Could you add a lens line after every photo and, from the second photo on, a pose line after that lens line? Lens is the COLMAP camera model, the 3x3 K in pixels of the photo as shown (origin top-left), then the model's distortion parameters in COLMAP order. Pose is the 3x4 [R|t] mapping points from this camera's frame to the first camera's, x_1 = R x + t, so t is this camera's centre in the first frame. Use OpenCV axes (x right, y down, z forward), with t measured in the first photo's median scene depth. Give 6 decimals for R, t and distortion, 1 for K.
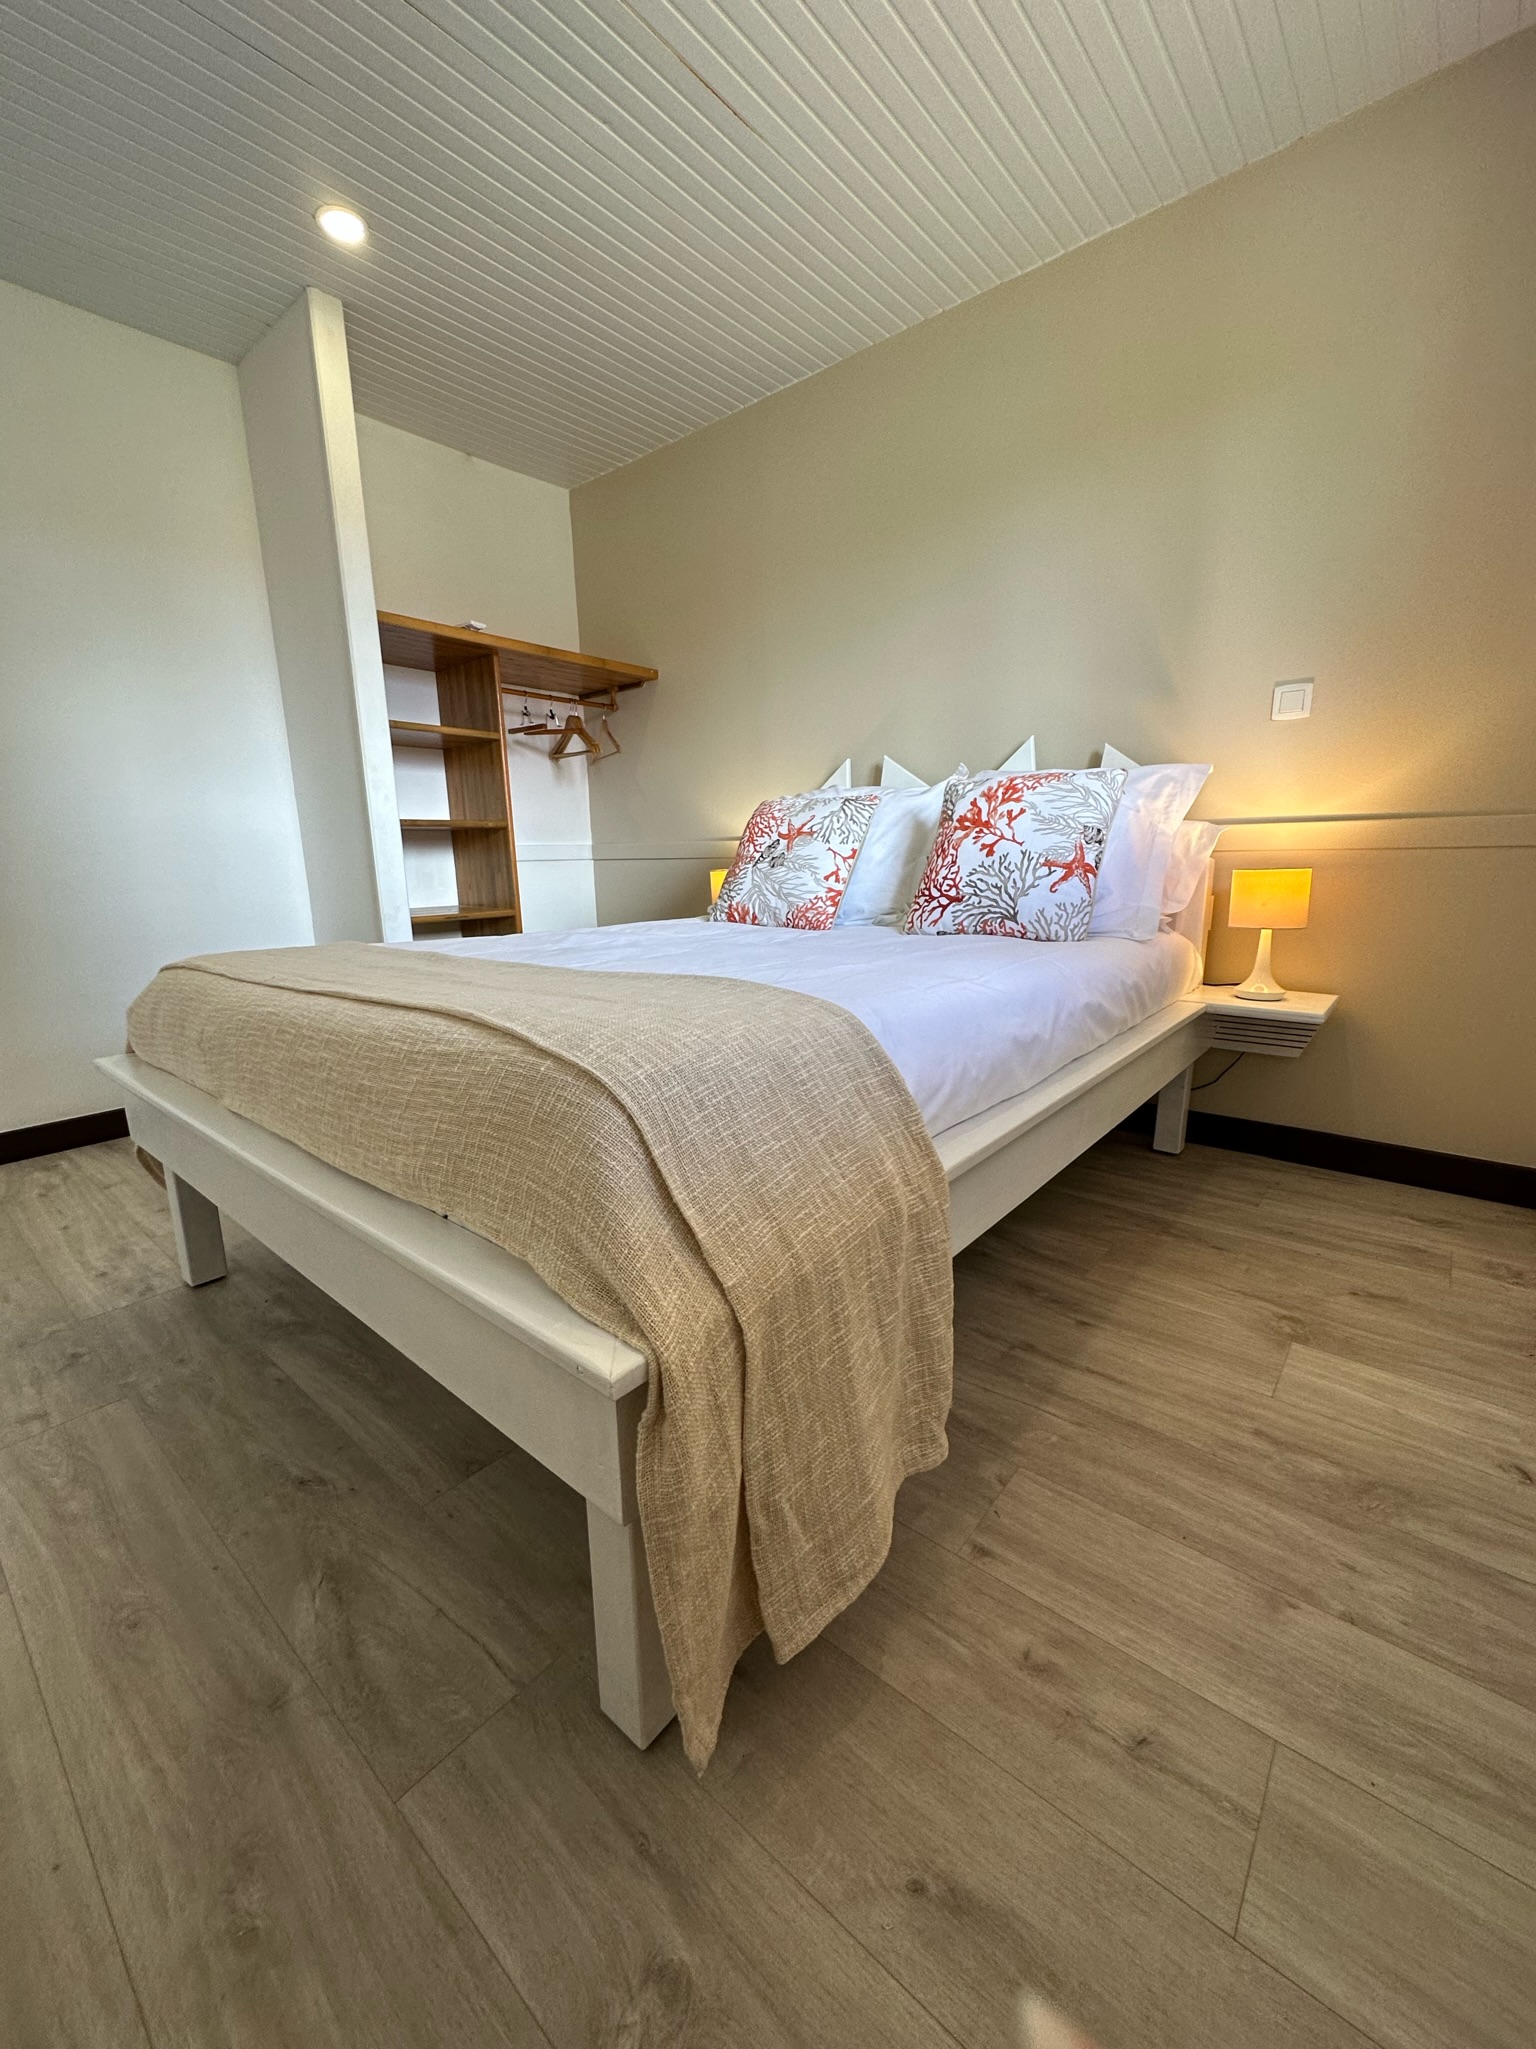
lens RADIAL K [[818.2, 0, 765.9], [0, 818.2, 1023.1], [0, 0, 1]] dist [0.001546, -0.000487]
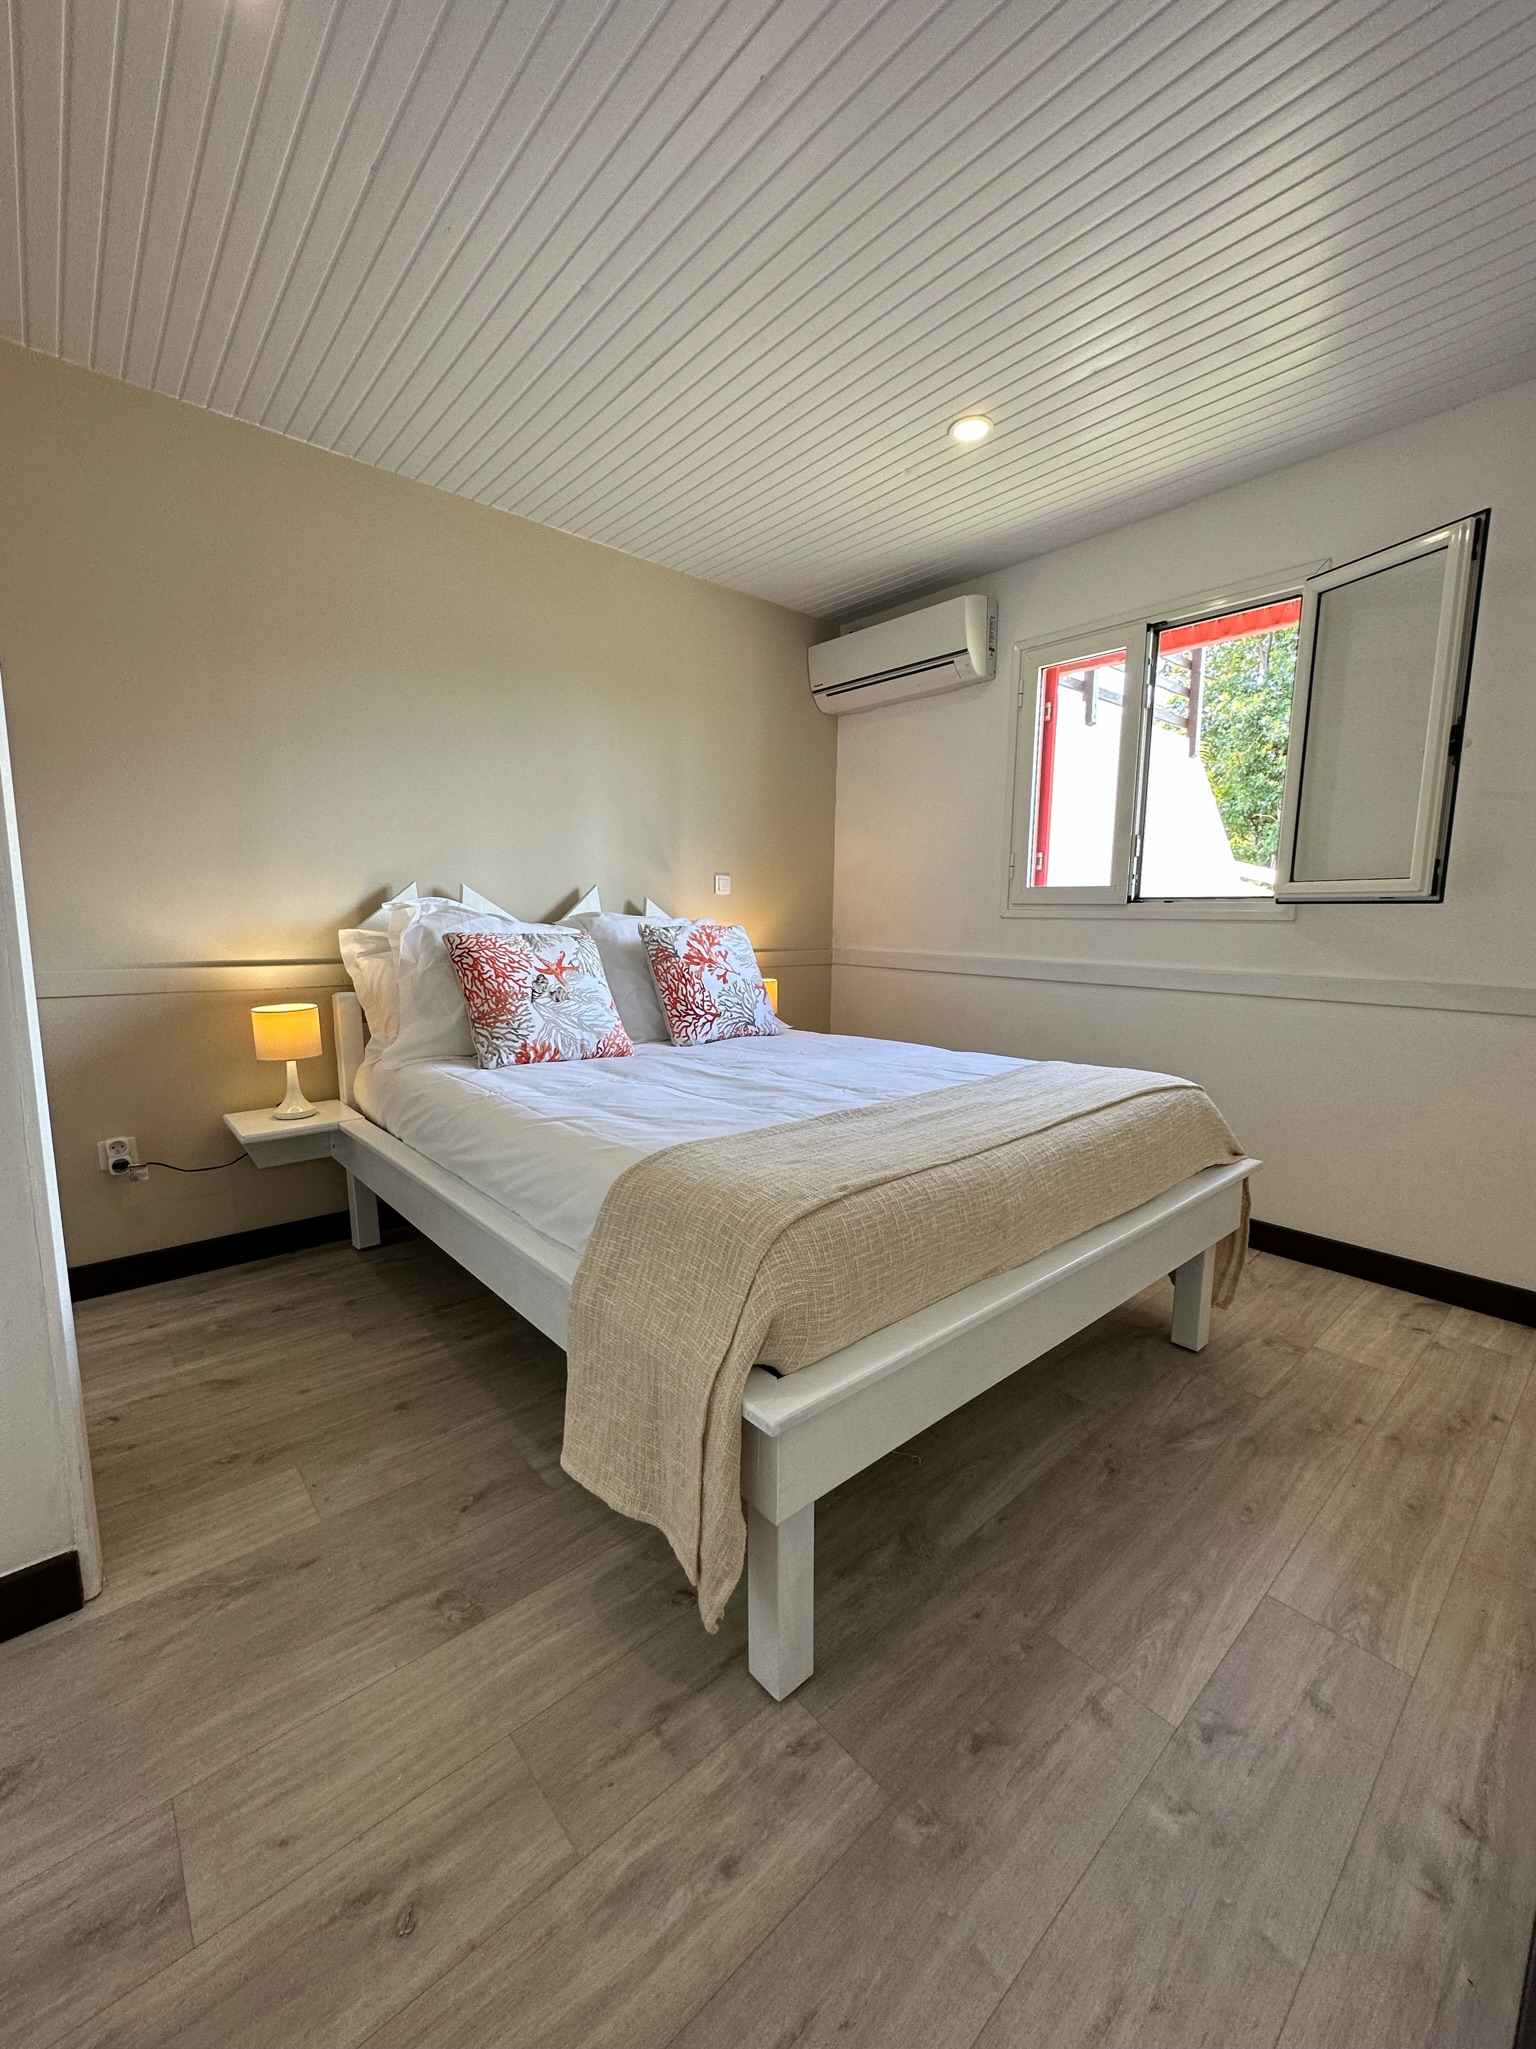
lens RADIAL K [[818.2, 0, 768.8], [0, 818.2, 1030.2], [0, 0, 1]] dist [0.001546, -0.000487]
pose [[0.140186, -0.109977, 0.983998, -1.180215], [0.187997, 0.978690, 0.082601, -0.237933], [-0.972114, 0.173409, 0.157874, 0.747124]]
